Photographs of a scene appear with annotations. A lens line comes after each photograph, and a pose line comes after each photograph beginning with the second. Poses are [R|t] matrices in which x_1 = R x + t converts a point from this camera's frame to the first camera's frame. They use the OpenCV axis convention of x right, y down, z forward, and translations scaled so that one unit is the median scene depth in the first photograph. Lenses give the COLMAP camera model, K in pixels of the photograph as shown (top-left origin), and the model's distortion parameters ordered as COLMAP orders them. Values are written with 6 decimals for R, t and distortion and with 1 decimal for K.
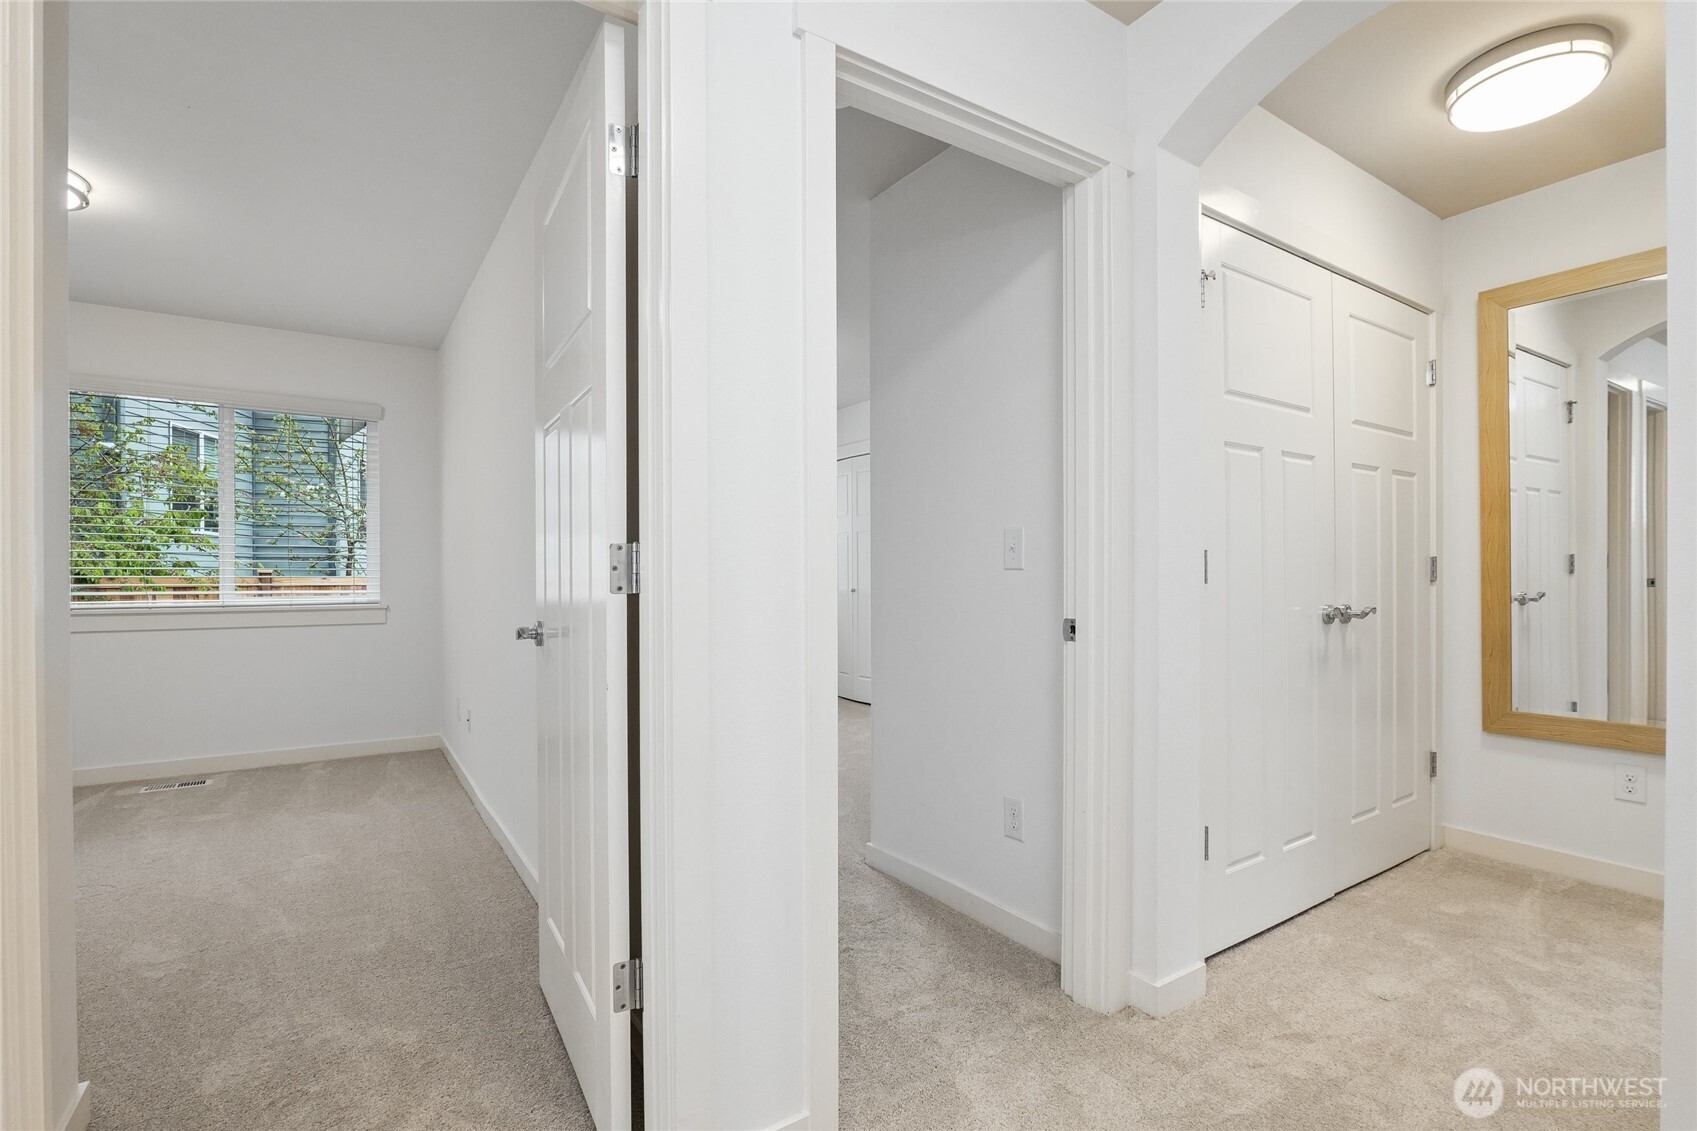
lens RADIAL K [[786.3, 0, 845.3], [0, 786.3, 579.7], [0, 0, 1]] dist [-0.000258, 0.000617]
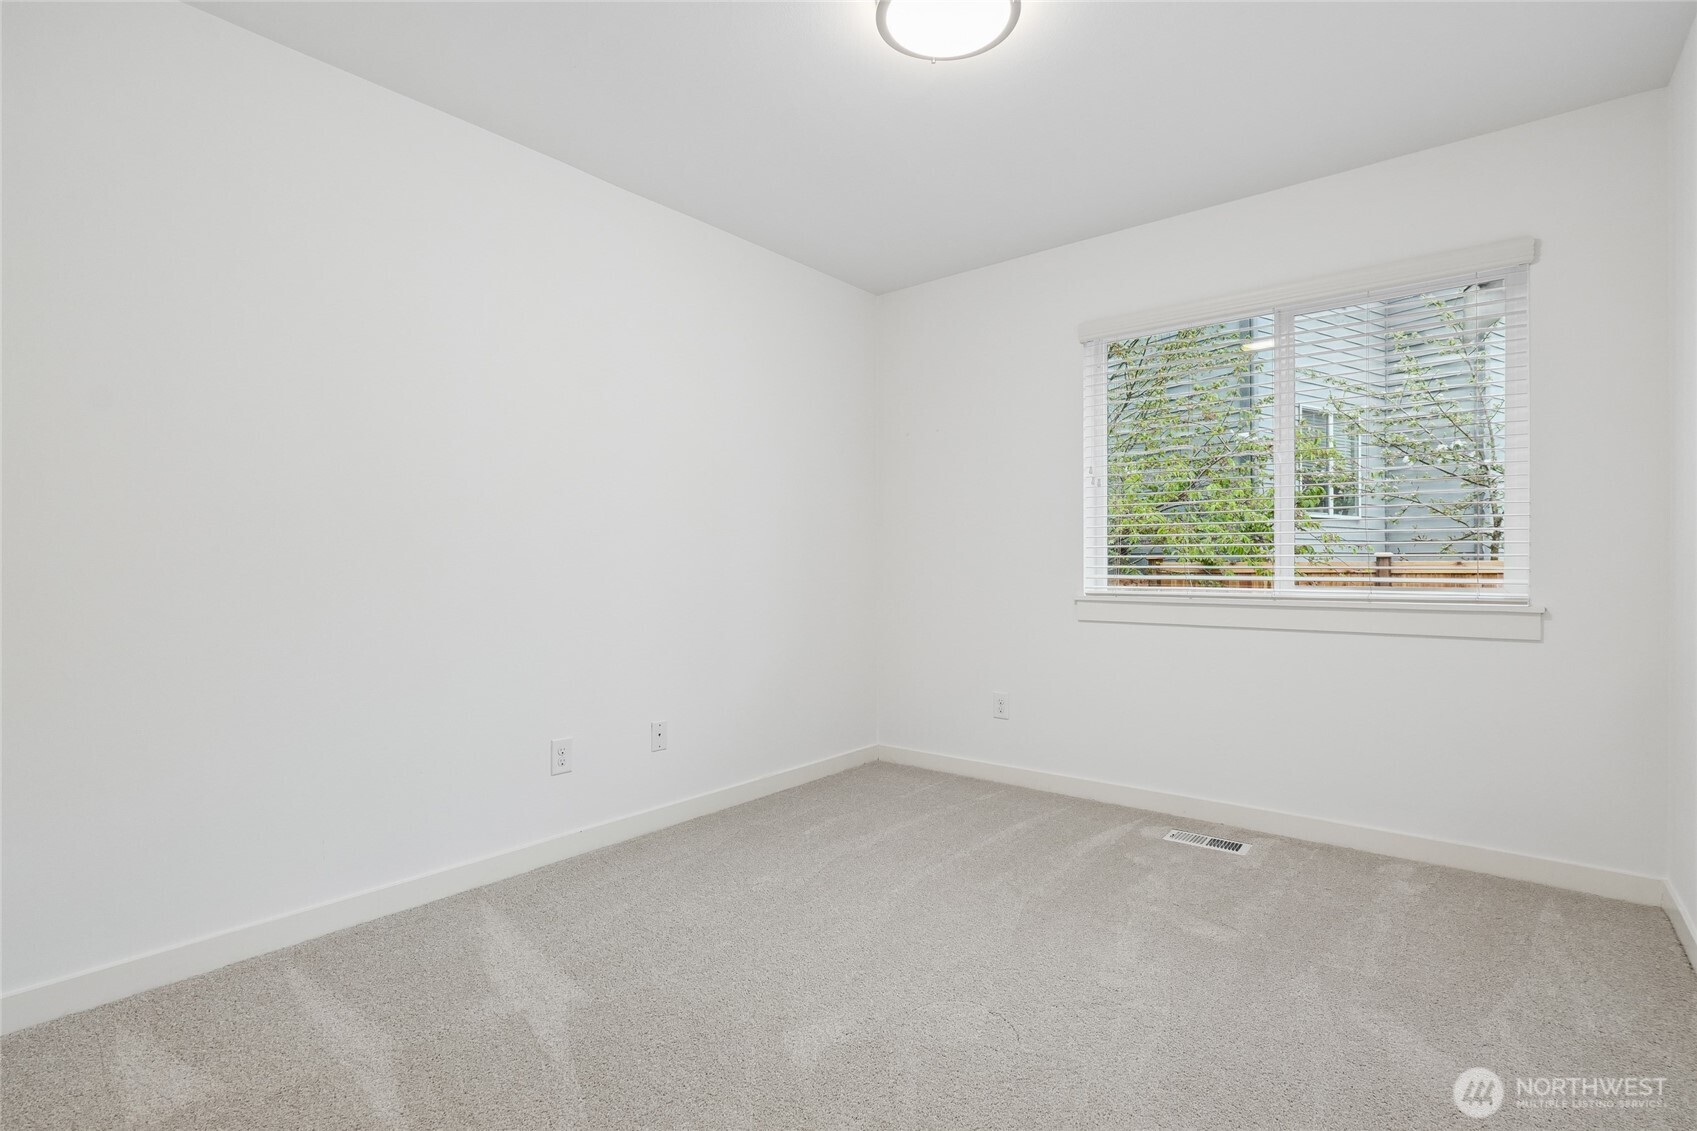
lens RADIAL K [[764.8, 0, 844.3], [0, 764.8, 573.2], [0, 0, 1]] dist [-0.017642, 0.000406]
pose [[0.277527, 0.008467, -0.960680, -0.215913], [-0.003449, 0.999963, 0.007817, 0.006469], [0.960712, 0.001144, 0.277546, 0.388461]]
